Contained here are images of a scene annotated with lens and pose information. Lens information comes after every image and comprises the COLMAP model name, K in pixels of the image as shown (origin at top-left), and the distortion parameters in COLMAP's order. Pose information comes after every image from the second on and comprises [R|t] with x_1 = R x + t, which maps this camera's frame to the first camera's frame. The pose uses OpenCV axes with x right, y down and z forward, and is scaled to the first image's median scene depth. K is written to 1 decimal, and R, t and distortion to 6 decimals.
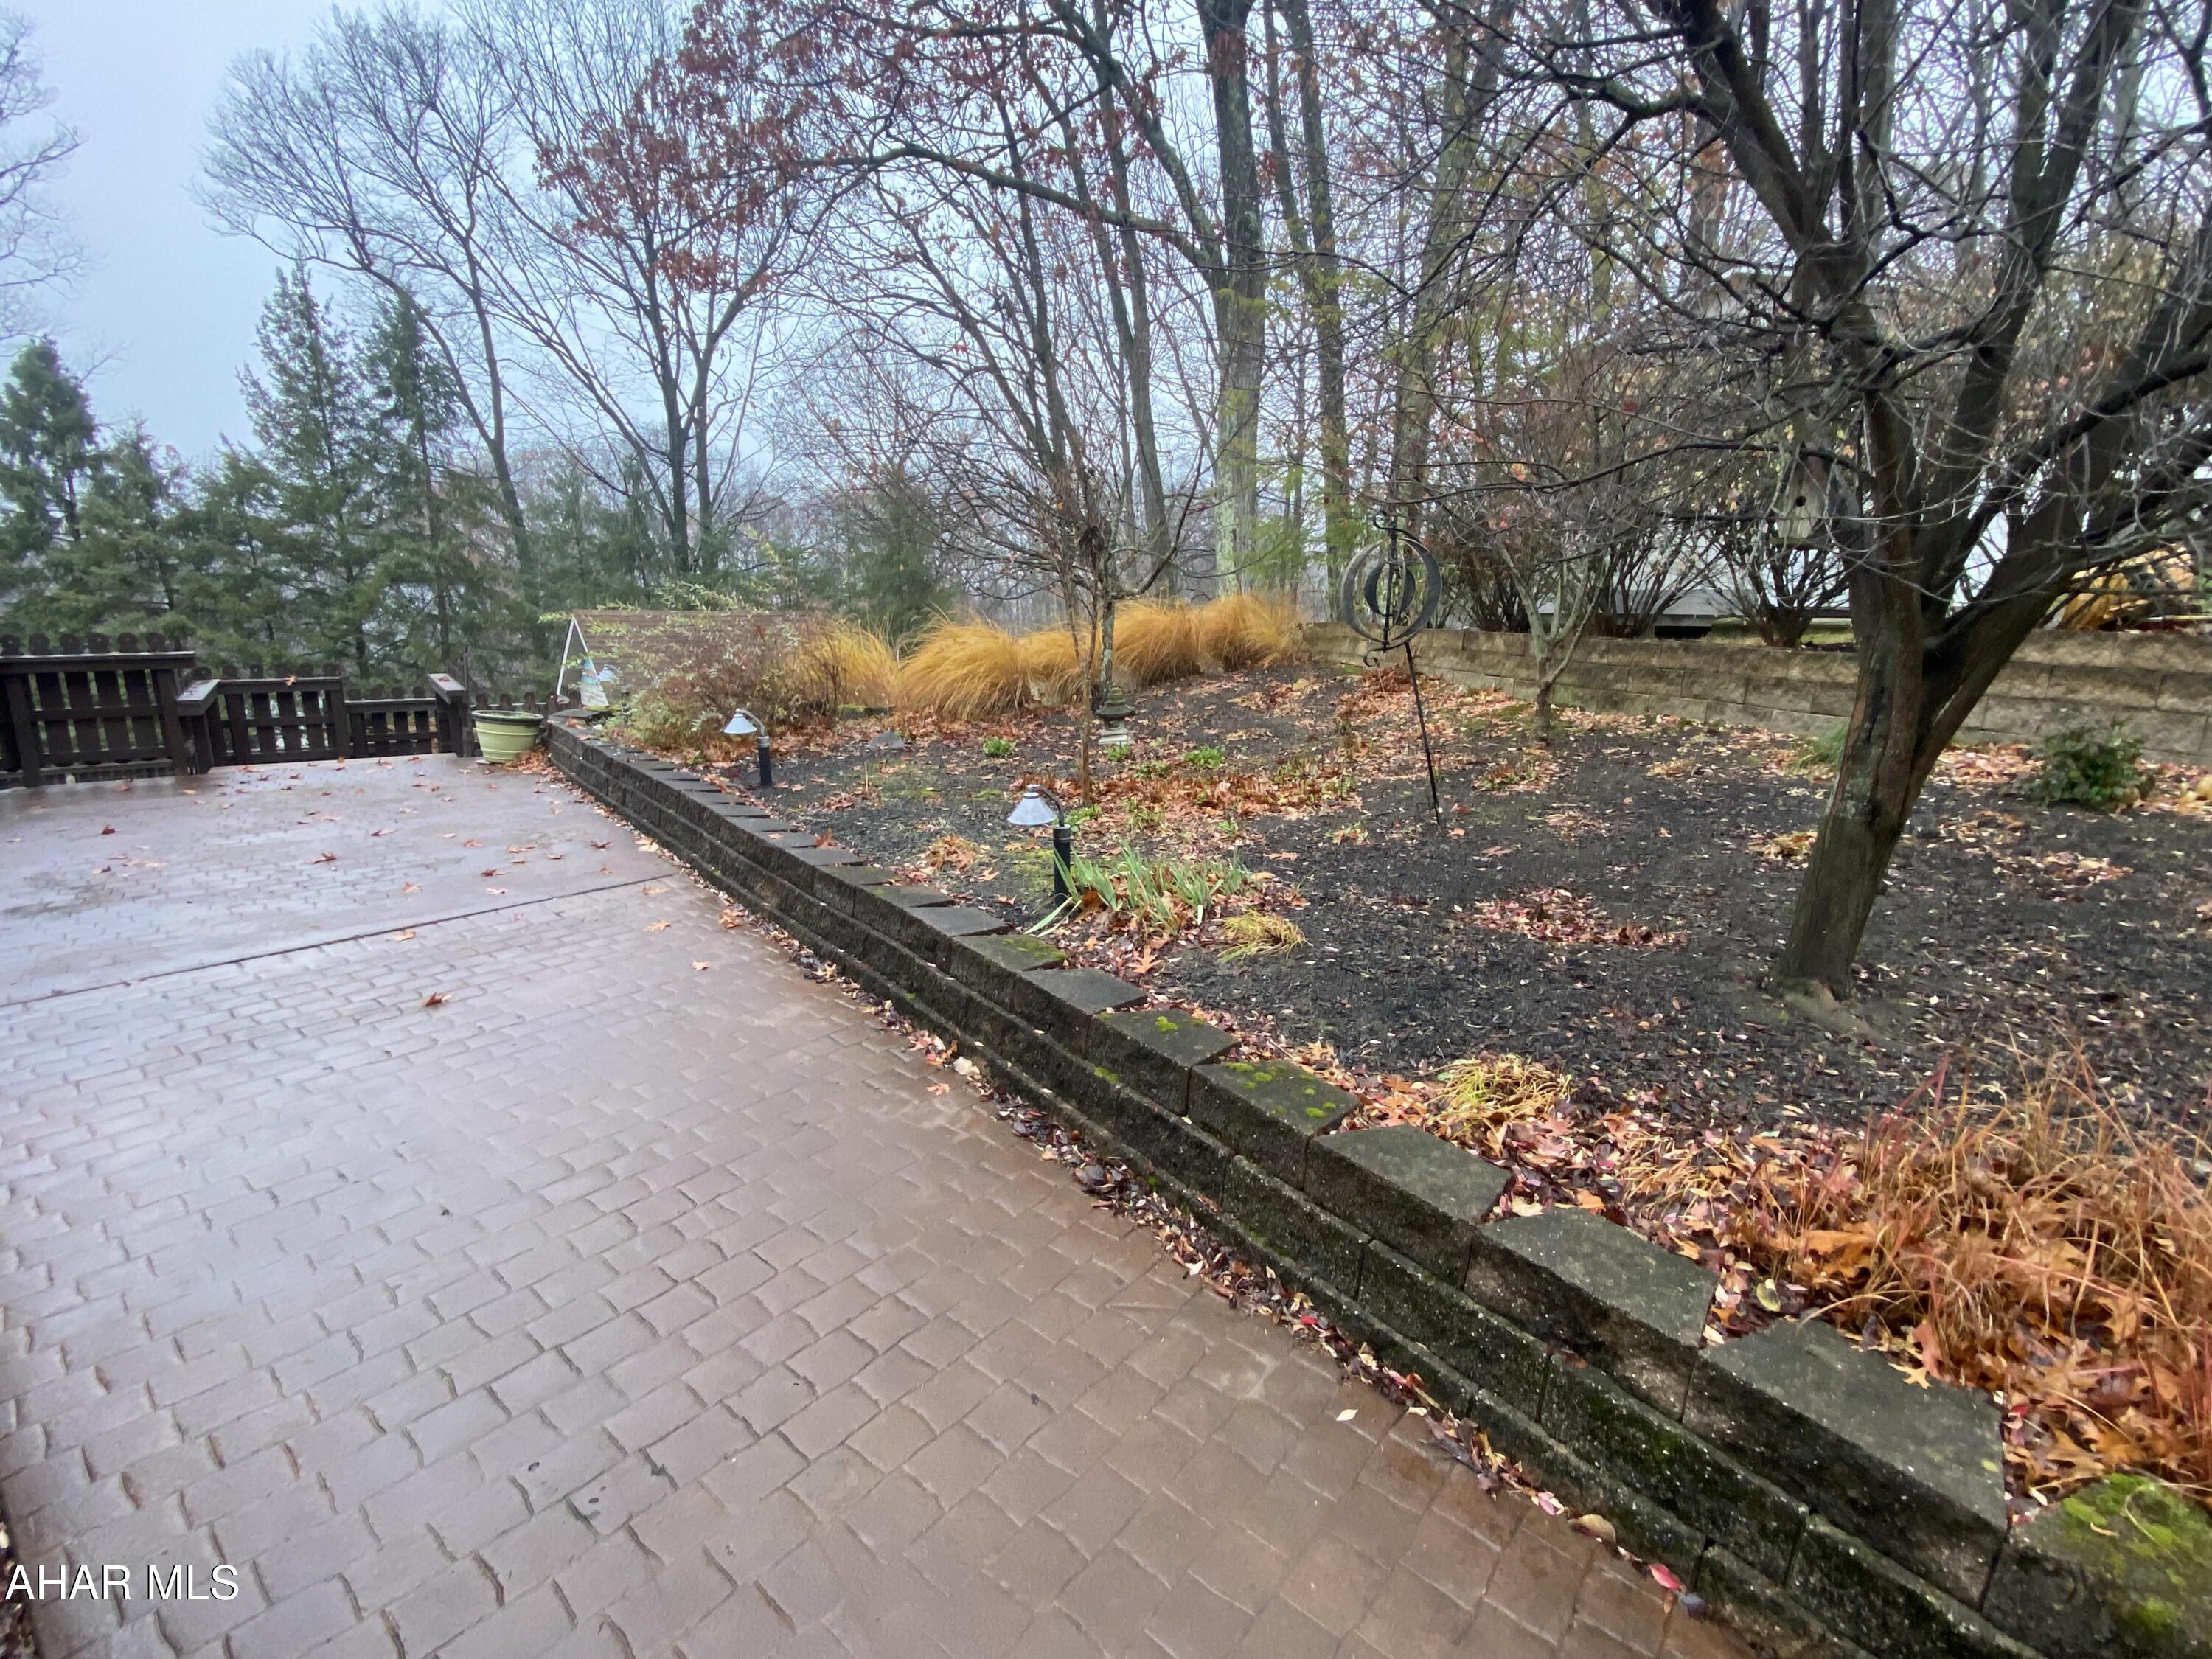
lens RADIAL K [[980.1, 0, 1106.0], [0, 980.1, 829.5], [0, 0, 1]] dist [-0.026405, -0.000256]
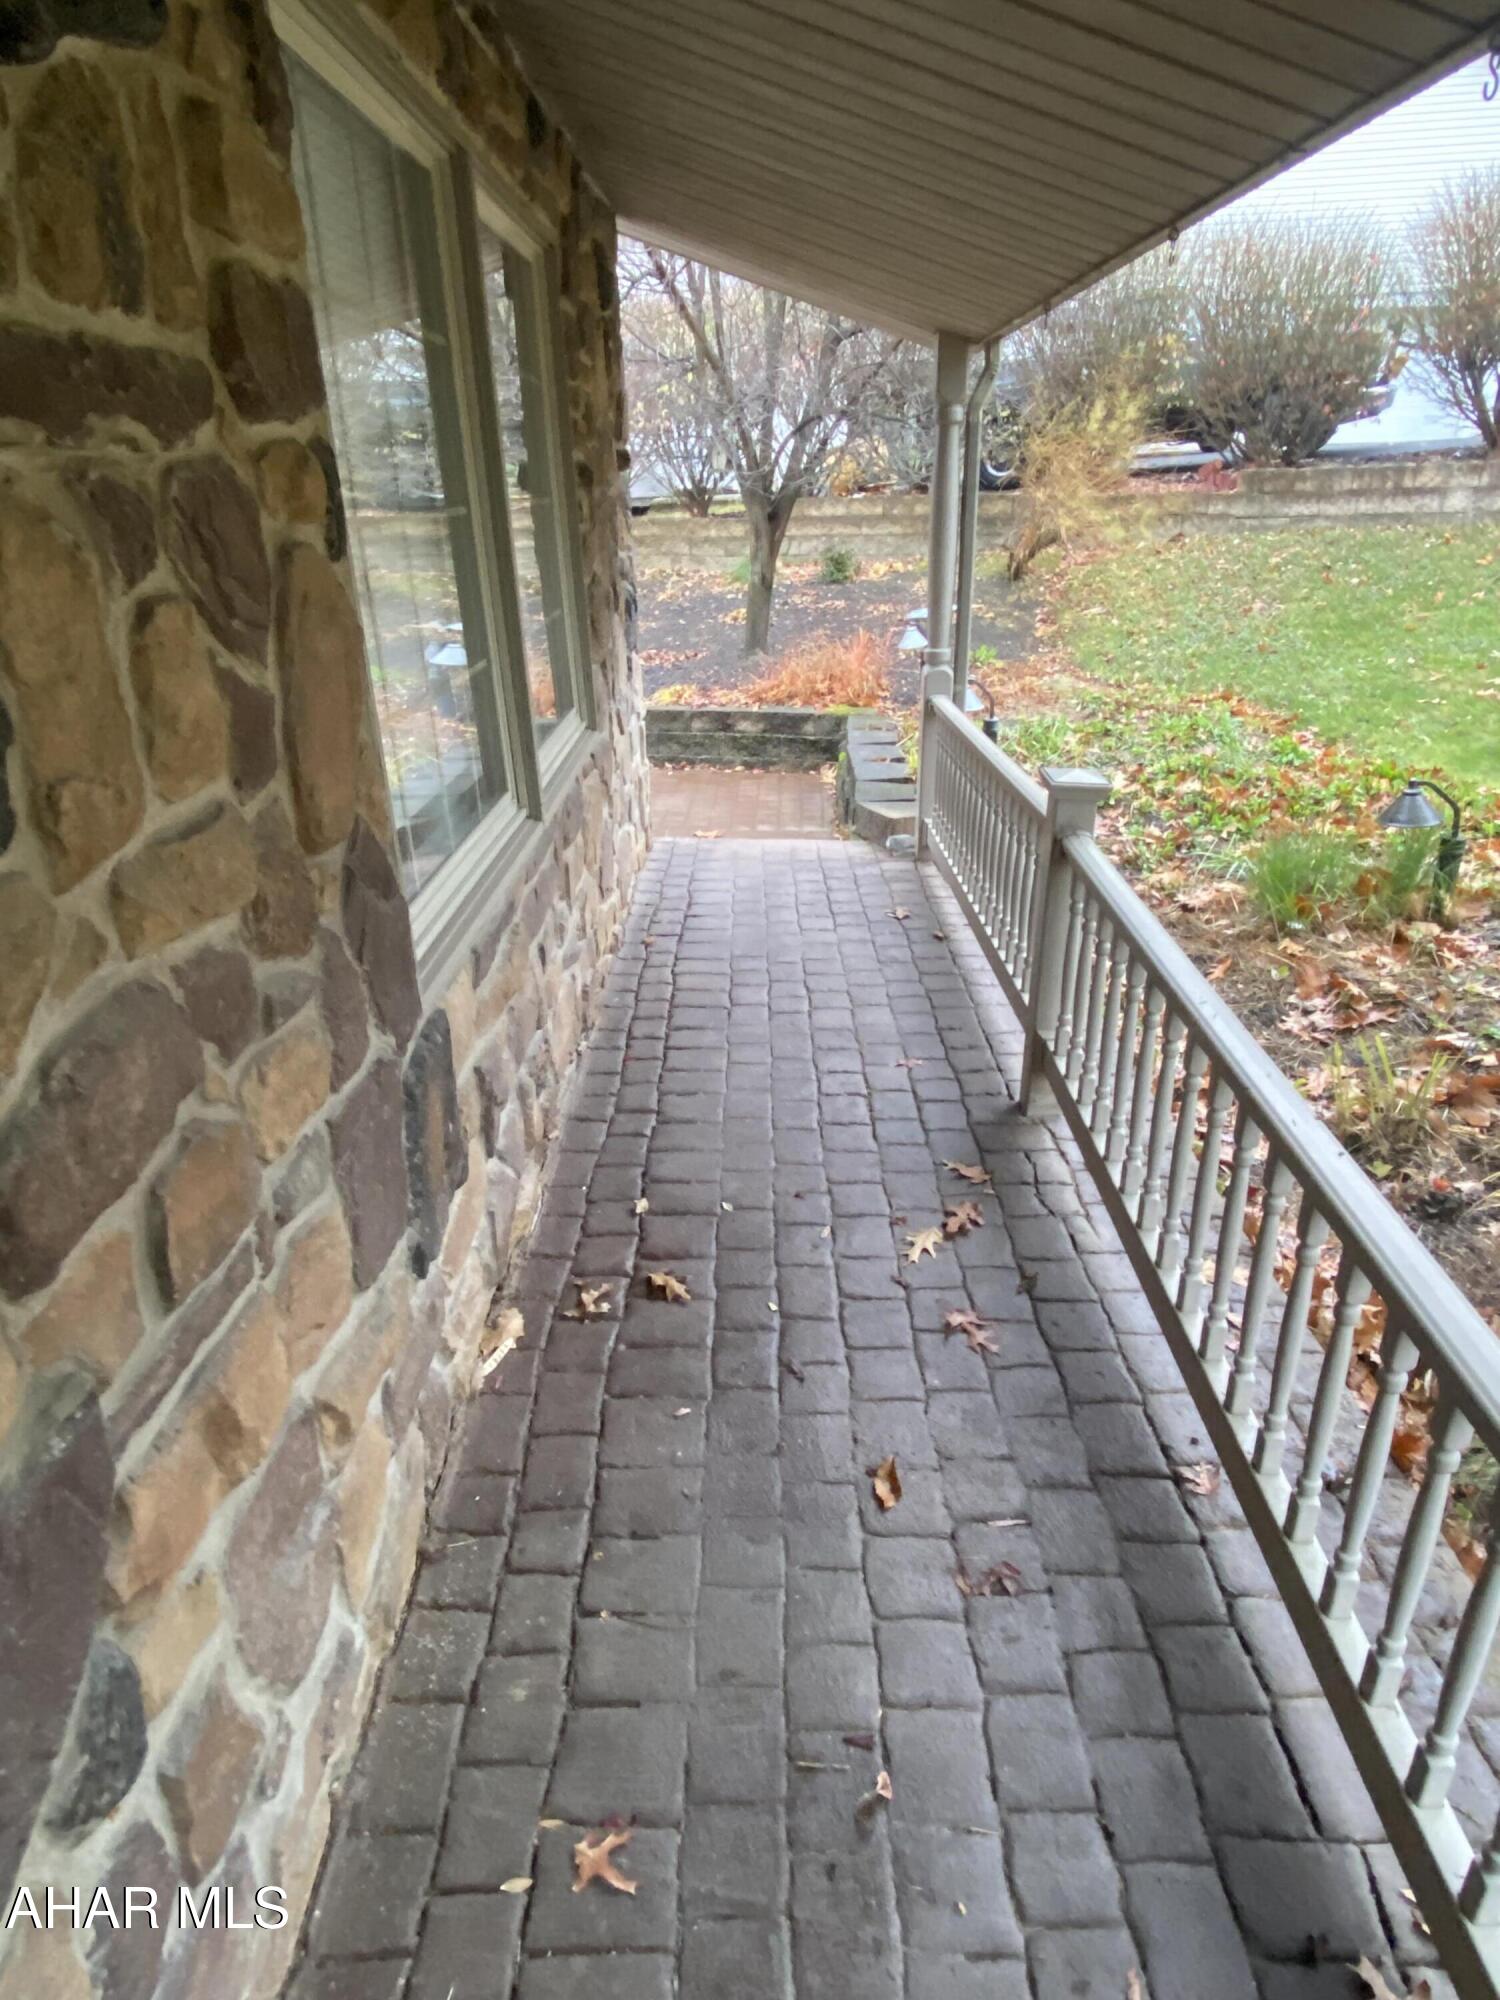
lens RADIAL K [[1140.4, 0, 750.0], [0, 1140.4, 1000.0], [0, 0, 1]] dist [0.039244, -0.000036]
pose [[0.779187, -0.294270, 0.553420, -0.798351], [0.183130, 0.951295, 0.247994, 0.175418], [-0.599442, -0.091885, 0.795126, -0.966828]]
